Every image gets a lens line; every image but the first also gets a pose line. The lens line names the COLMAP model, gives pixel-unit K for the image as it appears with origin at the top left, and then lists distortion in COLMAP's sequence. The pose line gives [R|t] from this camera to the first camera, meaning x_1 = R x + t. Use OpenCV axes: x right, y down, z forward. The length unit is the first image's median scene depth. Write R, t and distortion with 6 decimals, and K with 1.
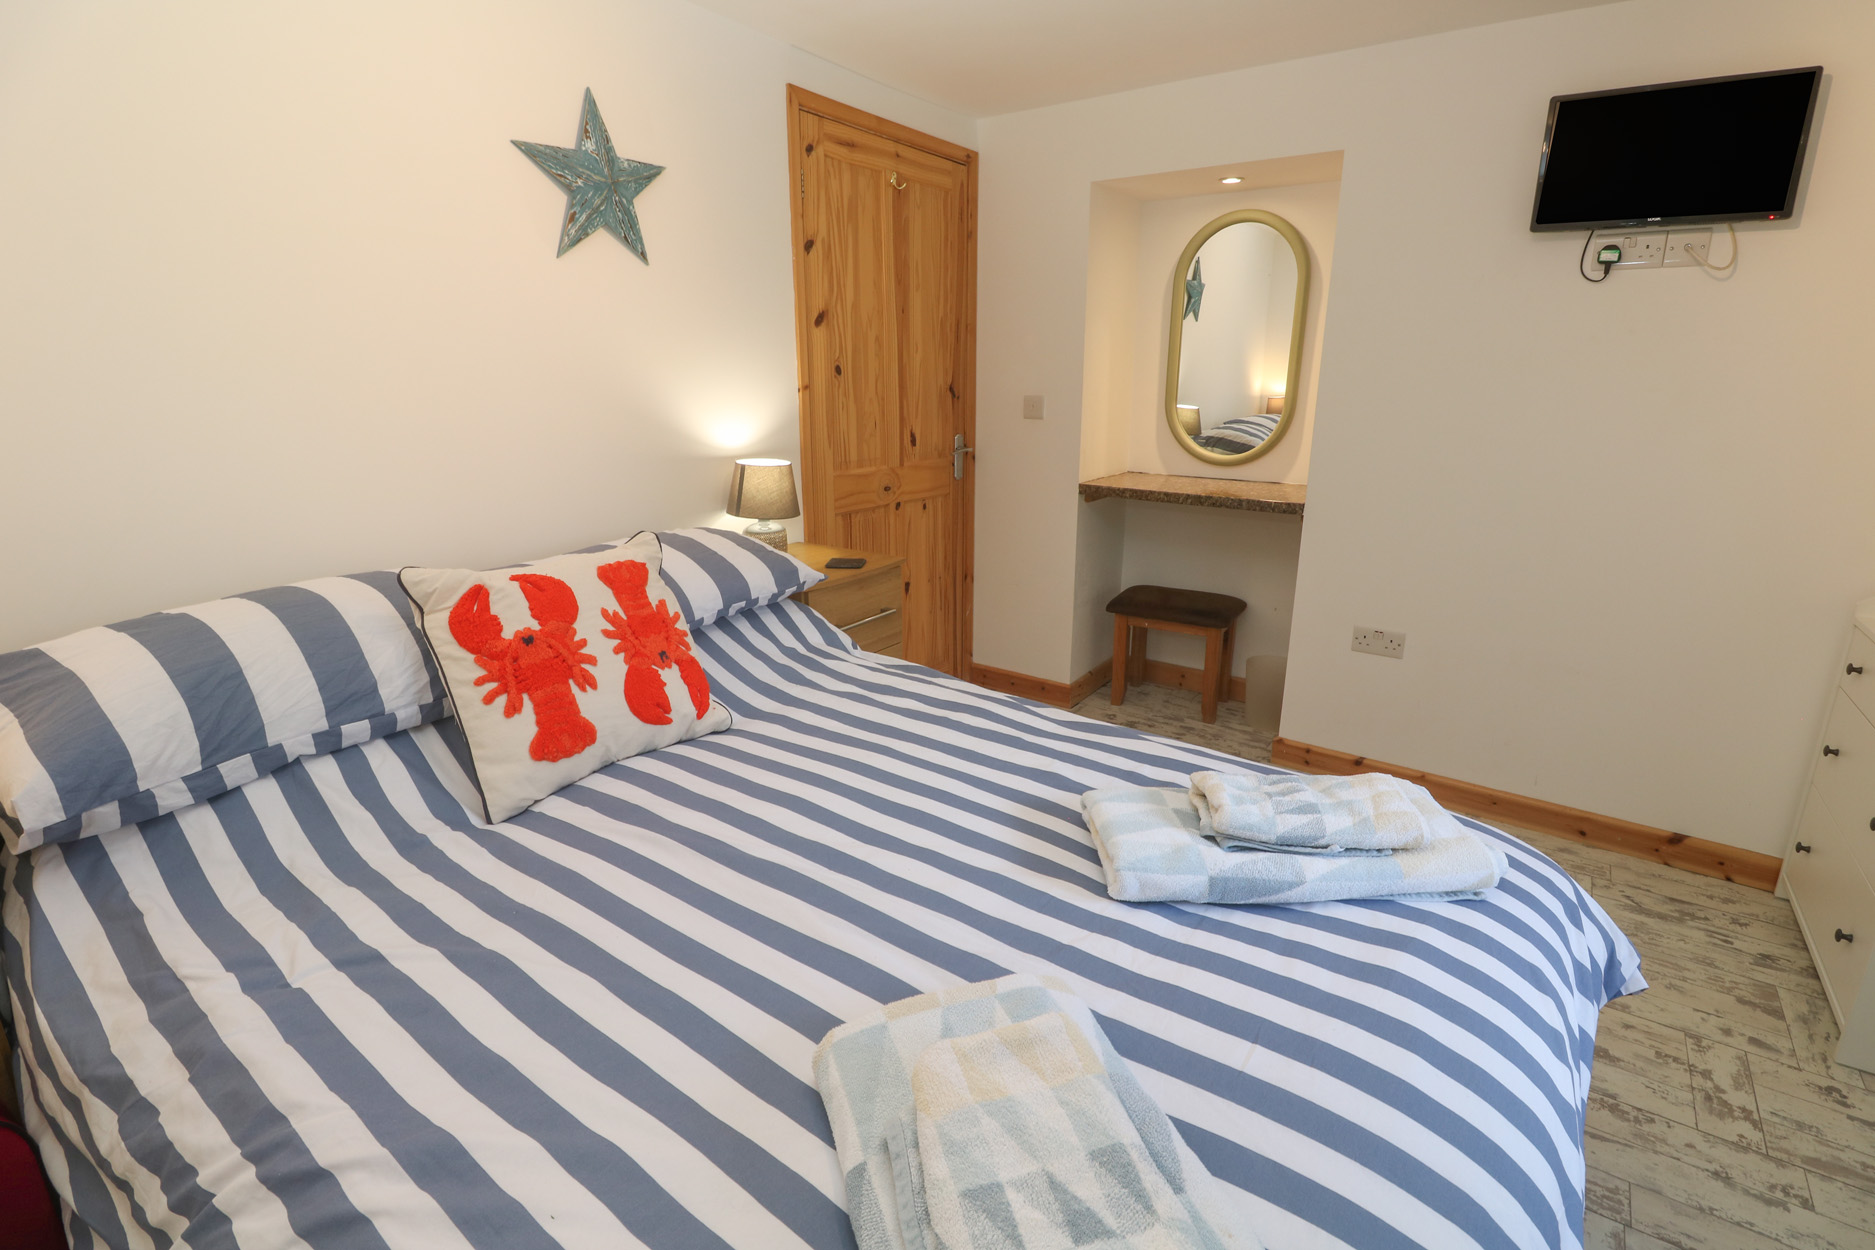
lens RADIAL K [[878.3, 0, 932.2], [0, 878.3, 610.3], [0, 0, 1]] dist [-0.008658, -0.009378]
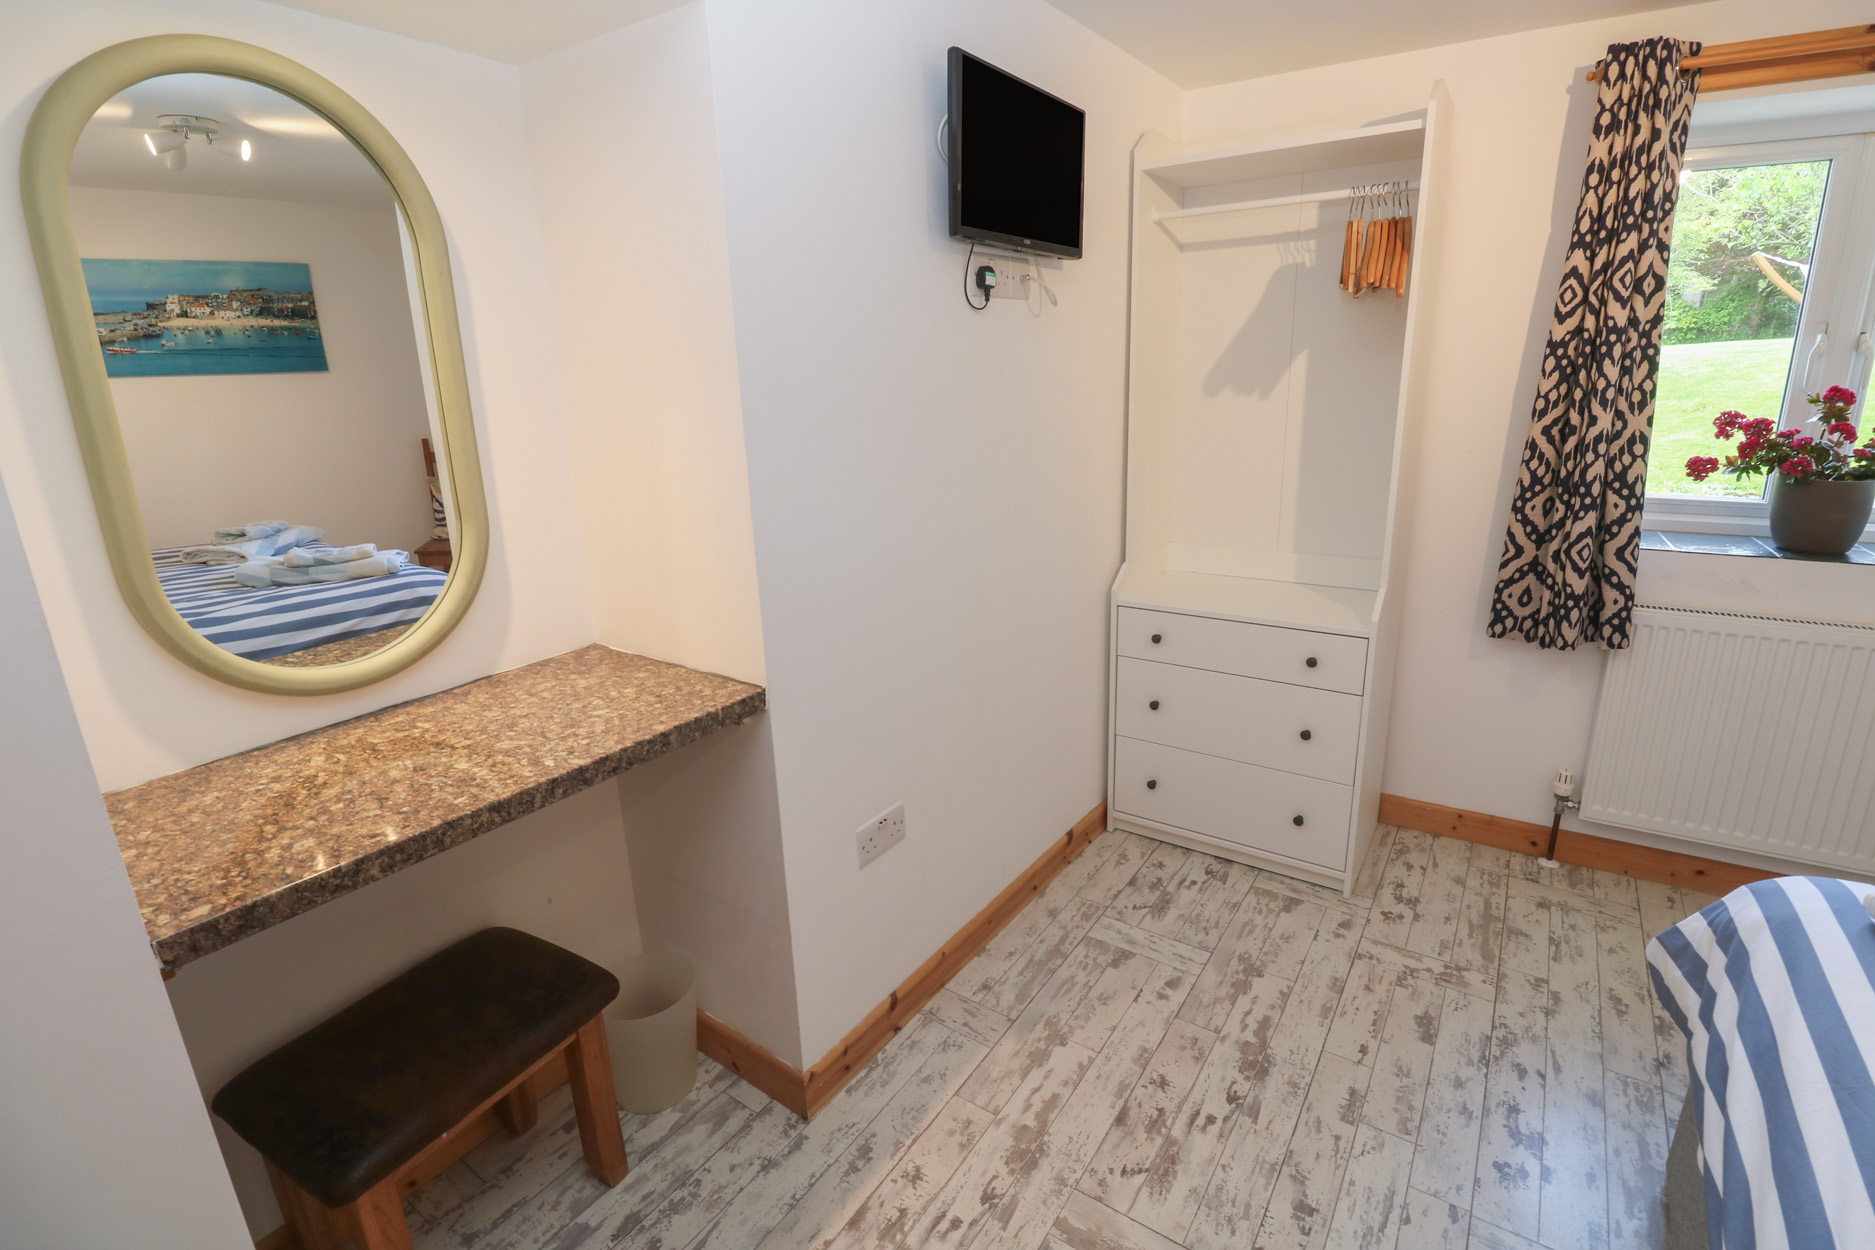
lens RADIAL K [[878.3, 0, 978.2], [0, 878.3, 588.4], [0, 0, 1]] dist [-0.008658, -0.009378]
pose [[-0.048486, -0.257131, 0.965159, -0.108594], [0.283358, 0.923055, 0.260149, -0.371418], [-0.957788, 0.286099, 0.028105, 1.114989]]
